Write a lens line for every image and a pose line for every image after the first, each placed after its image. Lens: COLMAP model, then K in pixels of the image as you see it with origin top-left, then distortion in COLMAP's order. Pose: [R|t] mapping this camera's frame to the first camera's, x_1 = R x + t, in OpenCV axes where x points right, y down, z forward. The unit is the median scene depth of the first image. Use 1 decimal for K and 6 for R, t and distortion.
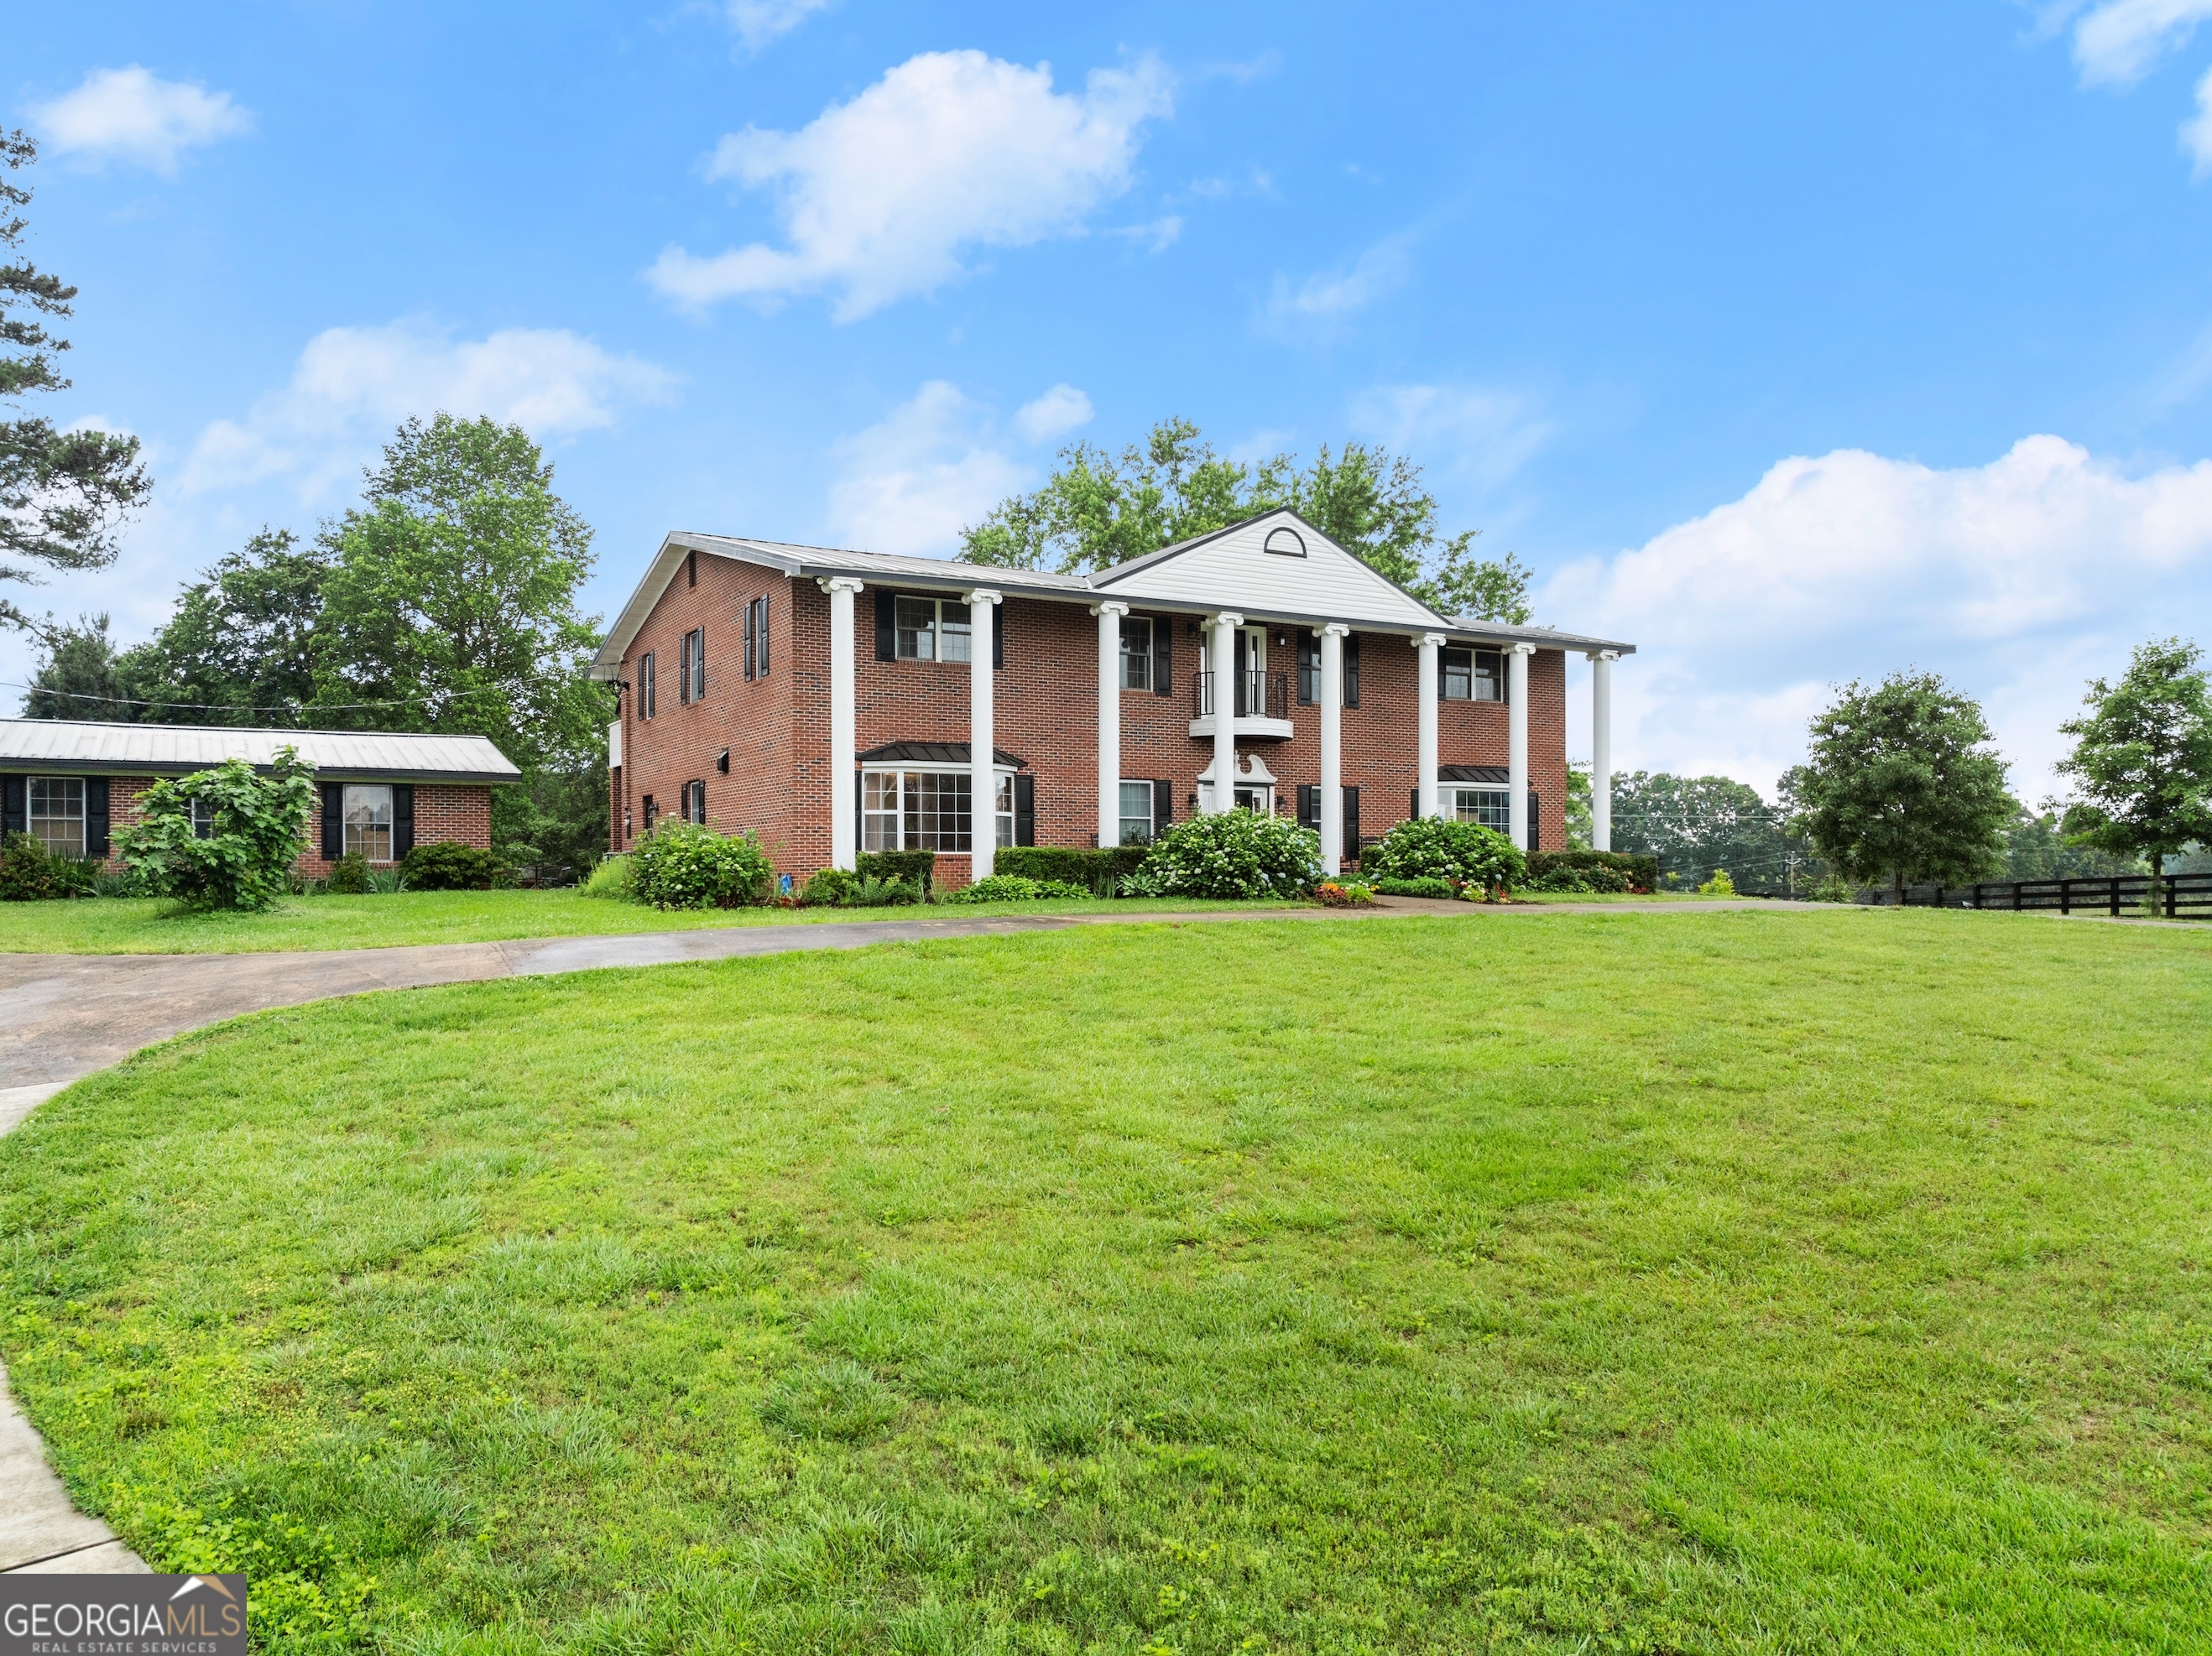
lens RADIAL K [[1545.3, 0, 1106.0], [0, 1545.3, 828.0], [0, 0, 1]] dist [0.001921, -0.058432]
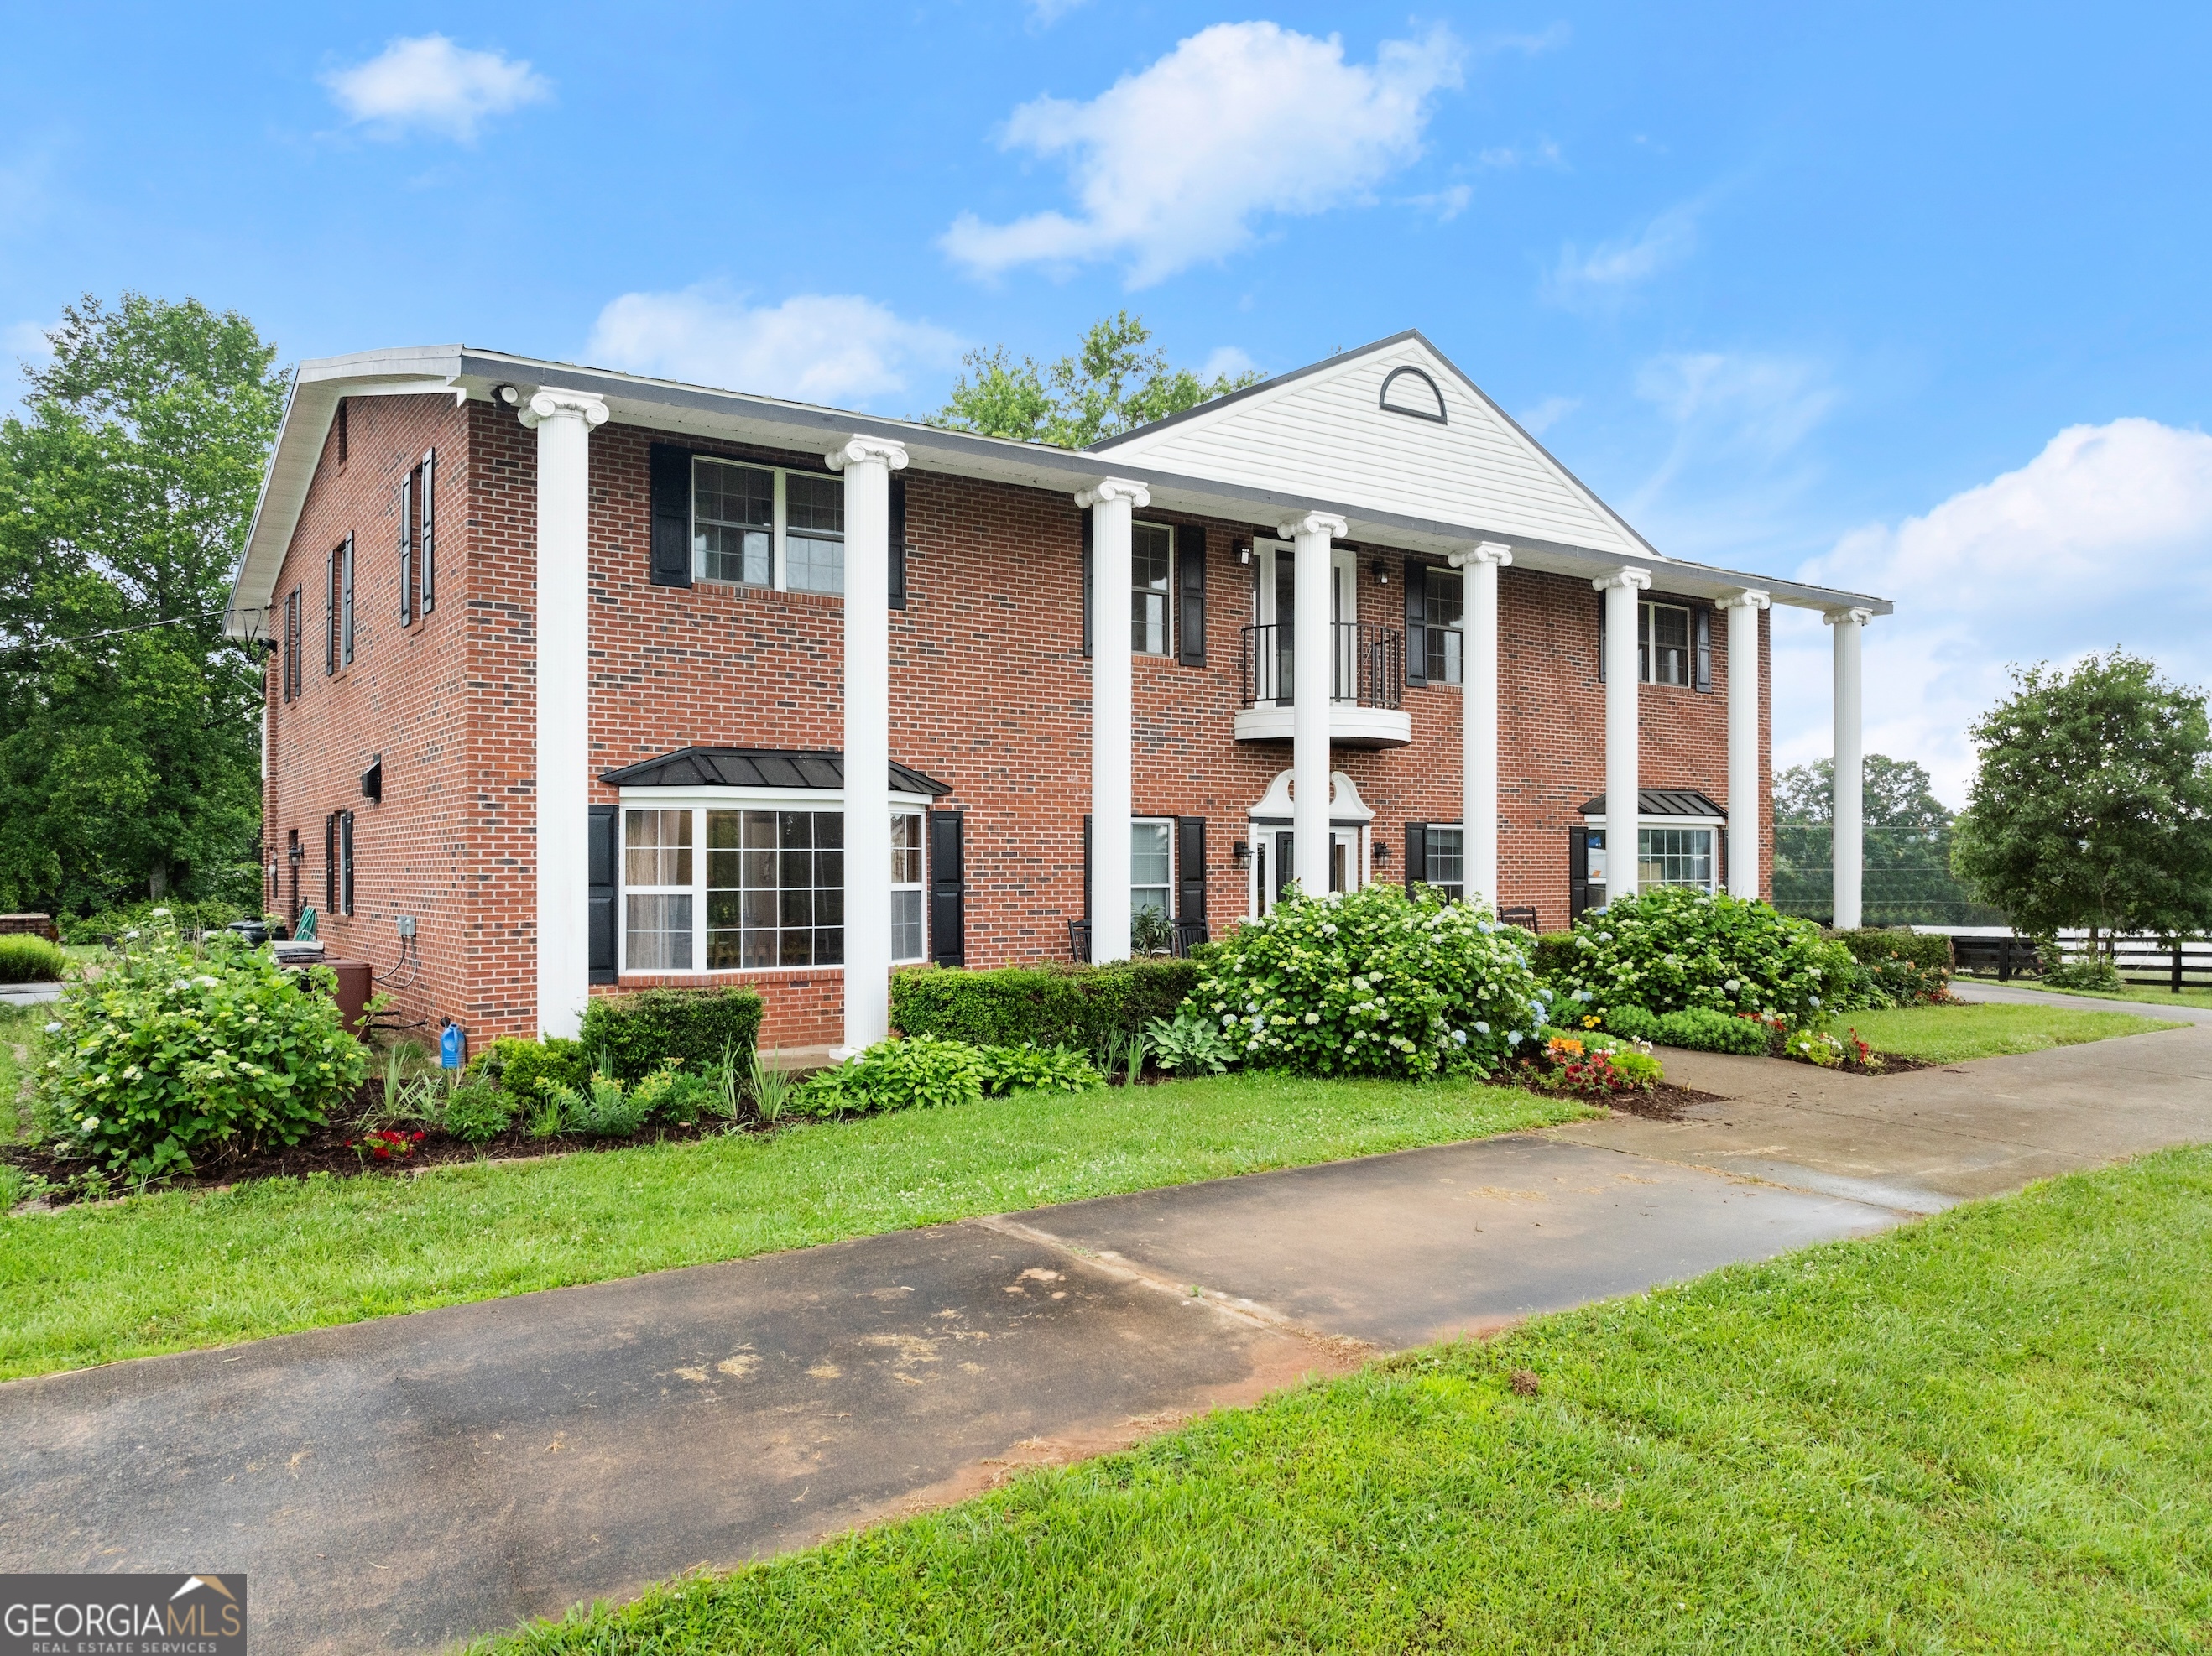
lens RADIAL K [[1555.8, 0, 1106.0], [0, 1555.8, 828.0], [0, 0, 1]] dist [-0.032014, 0.003698]
pose [[0.996803, 0.003405, 0.079821, -0.041414], [-0.003745, 0.999985, 0.004107, -0.031566], [-0.079806, -0.004393, 0.996801, 0.477016]]
